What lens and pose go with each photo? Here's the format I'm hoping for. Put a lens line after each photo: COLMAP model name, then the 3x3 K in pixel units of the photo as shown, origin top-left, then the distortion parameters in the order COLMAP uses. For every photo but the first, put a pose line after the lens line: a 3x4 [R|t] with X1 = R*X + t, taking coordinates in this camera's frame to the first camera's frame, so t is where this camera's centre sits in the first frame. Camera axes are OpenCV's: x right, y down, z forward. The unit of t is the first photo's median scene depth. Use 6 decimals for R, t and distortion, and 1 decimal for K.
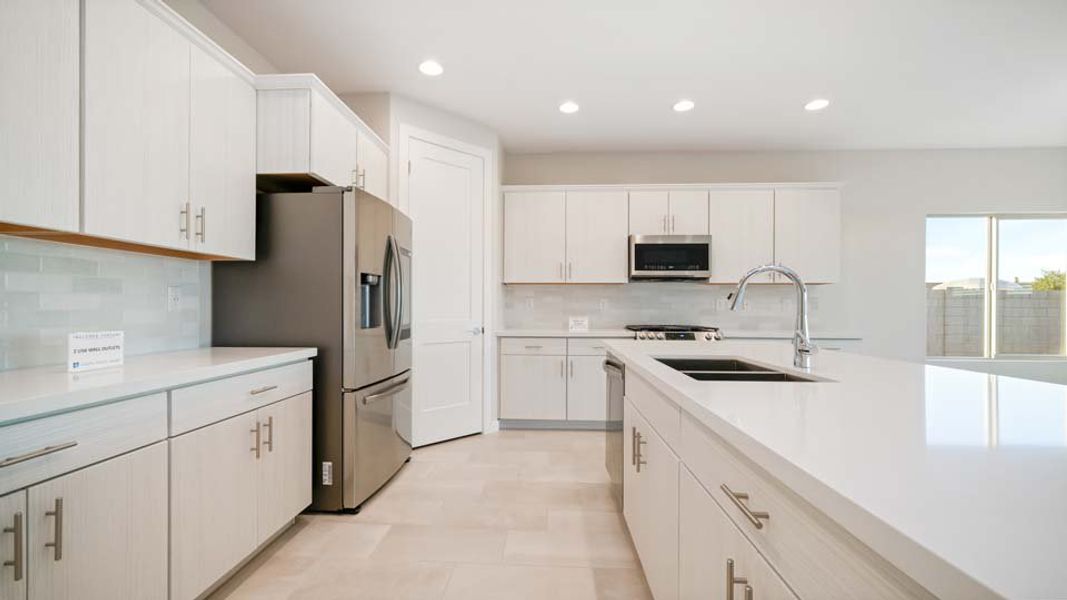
lens RADIAL K [[430.5, 0, 526.7], [0, 430.5, 306.1], [0, 0, 1]] dist [-0.002435, -0.000197]
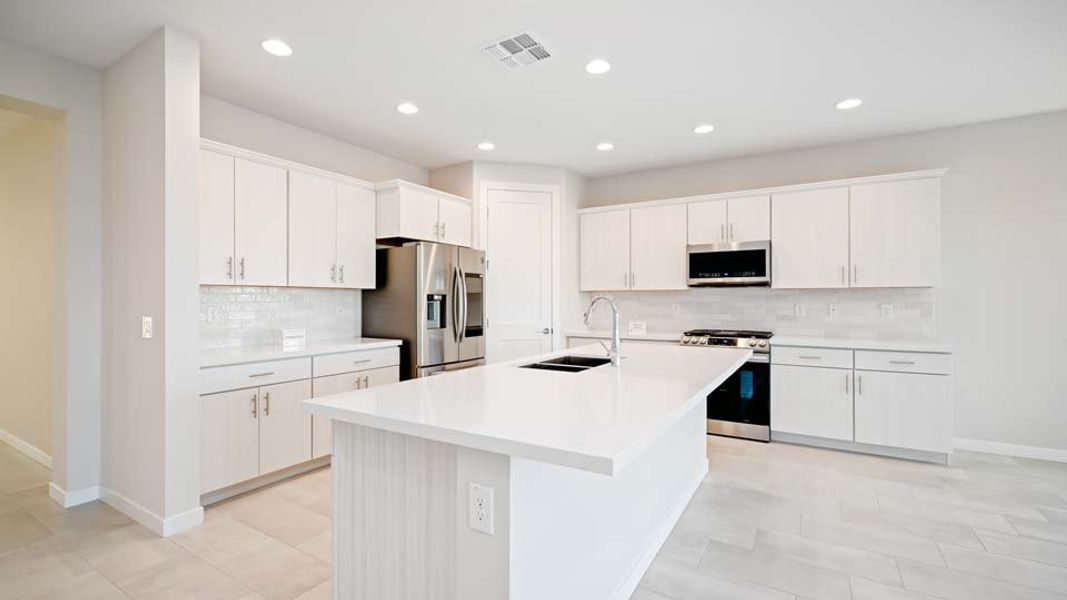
lens RADIAL K [[465.4, 0, 526.3], [0, 465.4, 297.4], [0, 0, 1]] dist [-0.001485, -0.000075]
pose [[0.878843, -0.007803, -0.477047, 0.477721], [0.005351, 0.999965, -0.006498, -0.032507], [0.477081, 0.003159, 0.878854, -0.217903]]
